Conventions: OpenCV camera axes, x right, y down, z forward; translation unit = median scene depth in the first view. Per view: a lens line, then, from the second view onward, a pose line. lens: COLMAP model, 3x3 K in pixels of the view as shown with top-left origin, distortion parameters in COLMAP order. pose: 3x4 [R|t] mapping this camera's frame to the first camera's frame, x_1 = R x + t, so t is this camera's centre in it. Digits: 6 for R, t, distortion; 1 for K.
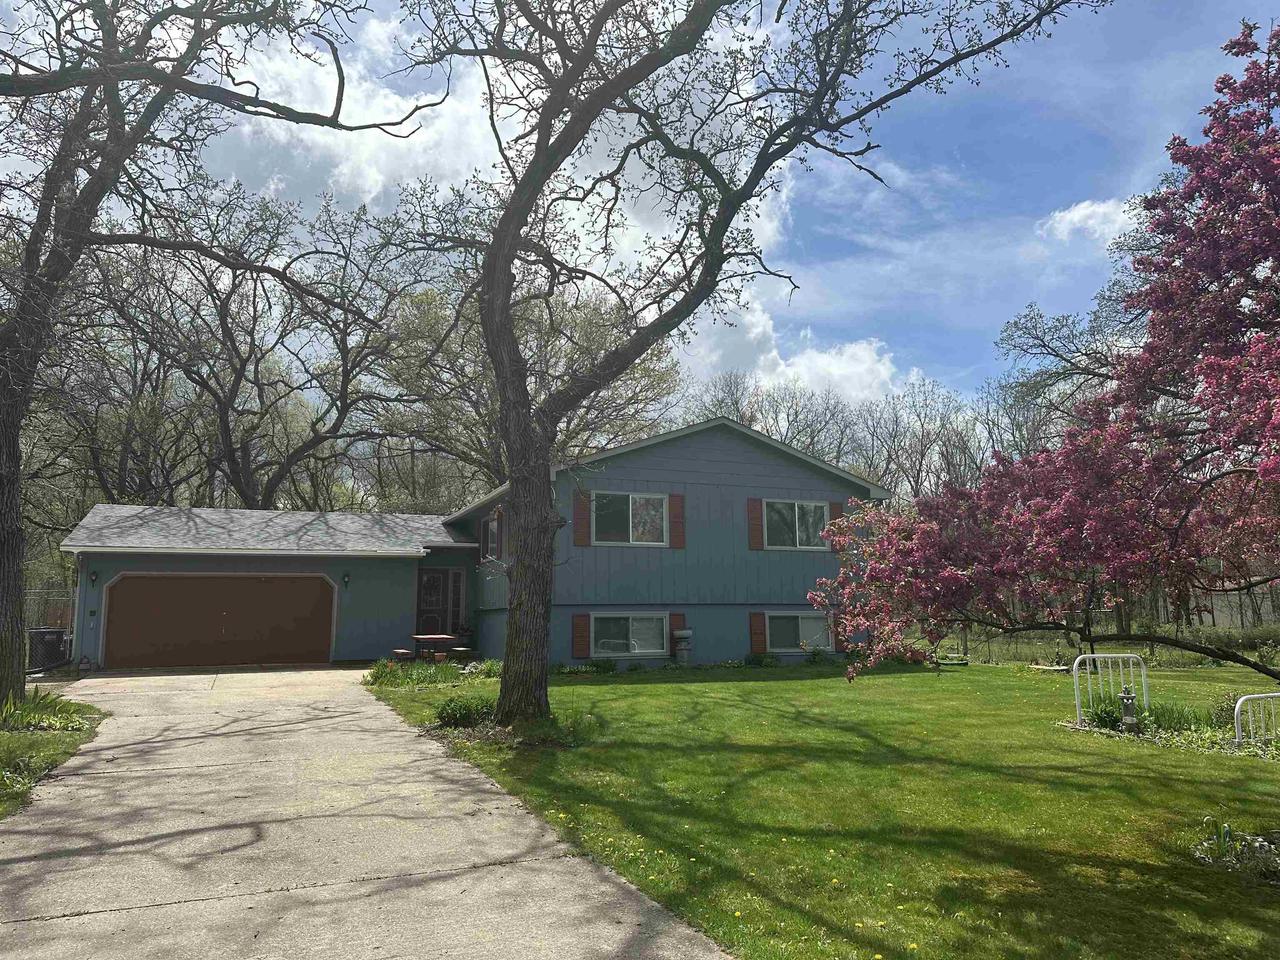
lens RADIAL K [[892.8, 0, 640.5], [0, 892.8, 474.2], [0, 0, 1]] dist [0.067849, -0.082852]
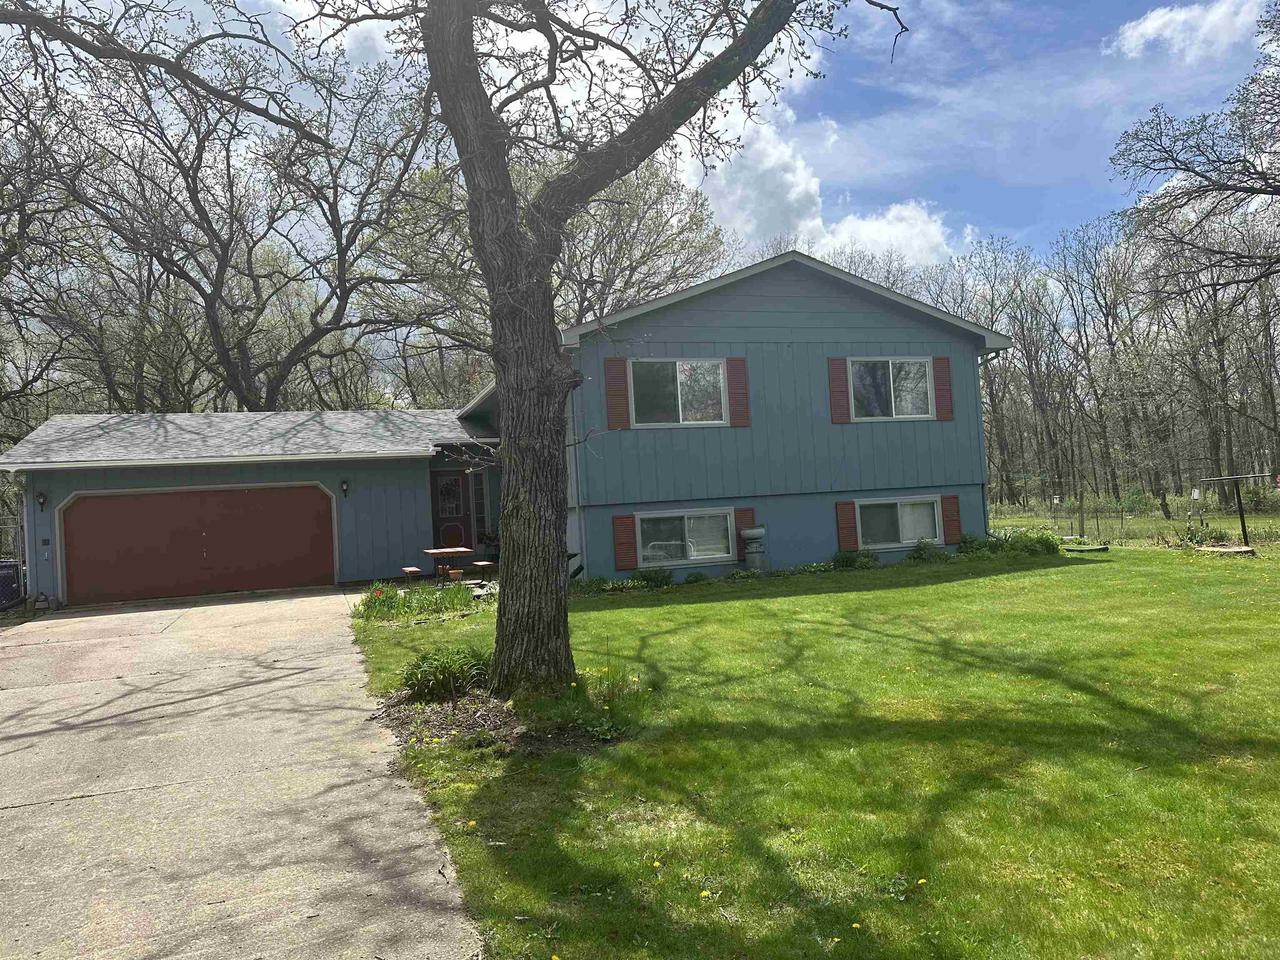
lens RADIAL K [[861.1, 0, 623.1], [0, 861.1, 488.0], [0, 0, 1]] dist [0.040342, -0.000144]
pose [[0.996203, -0.053276, -0.068855, -0.011322], [0.062024, 0.989323, 0.131885, 0.028537], [0.061094, -0.135655, 0.988871, 0.224081]]
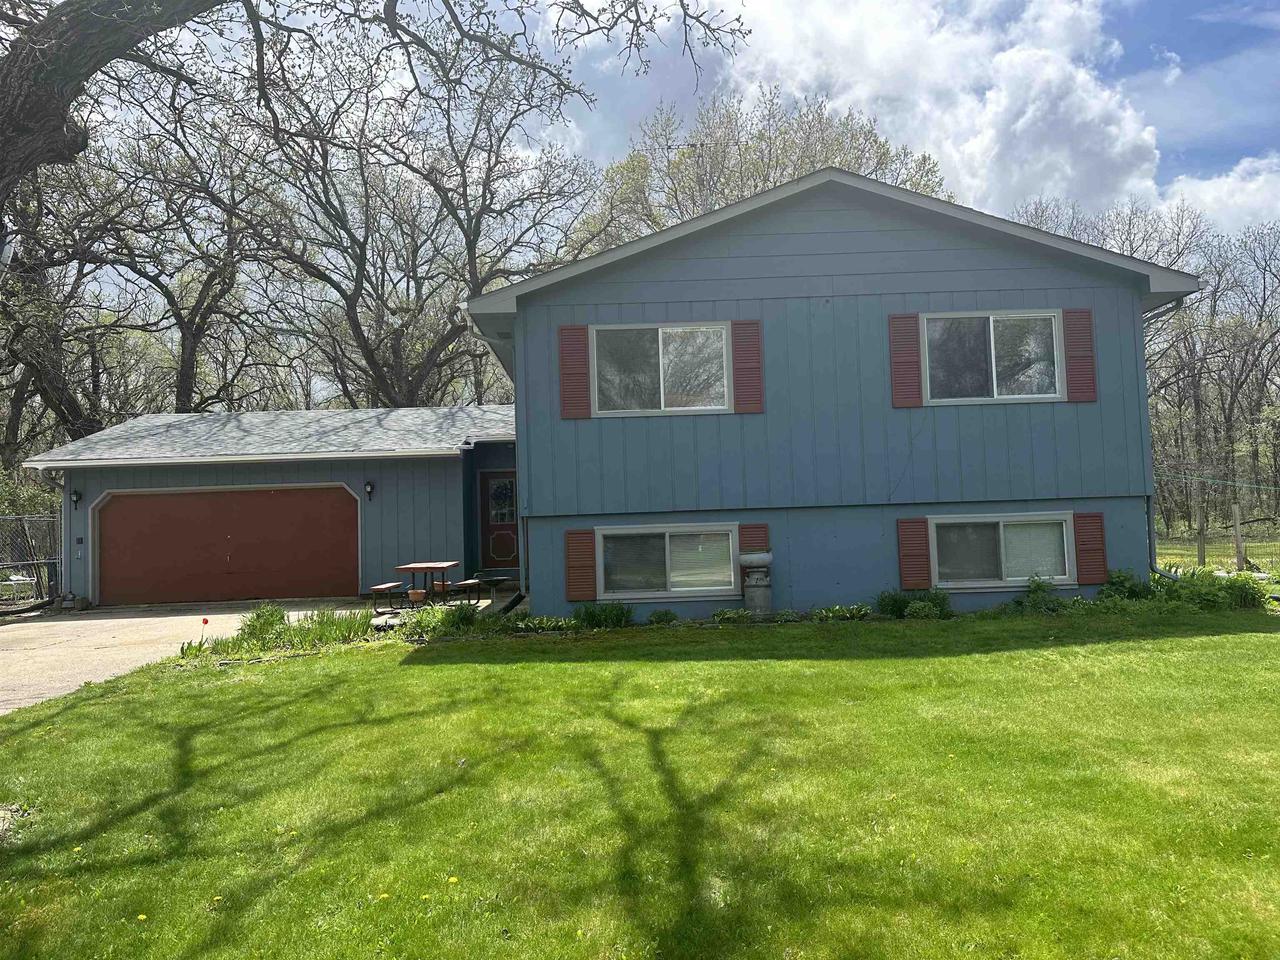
lens RADIAL K [[892.4, 0, 637.0], [0, 892.4, 483.9], [0, 0, 1]] dist [0.063131, -0.075157]
pose [[0.925713, -0.043201, -0.375752, 0.176876], [0.086157, 0.991423, 0.098275, 0.061269], [0.368284, -0.123348, 0.921495, 0.409000]]
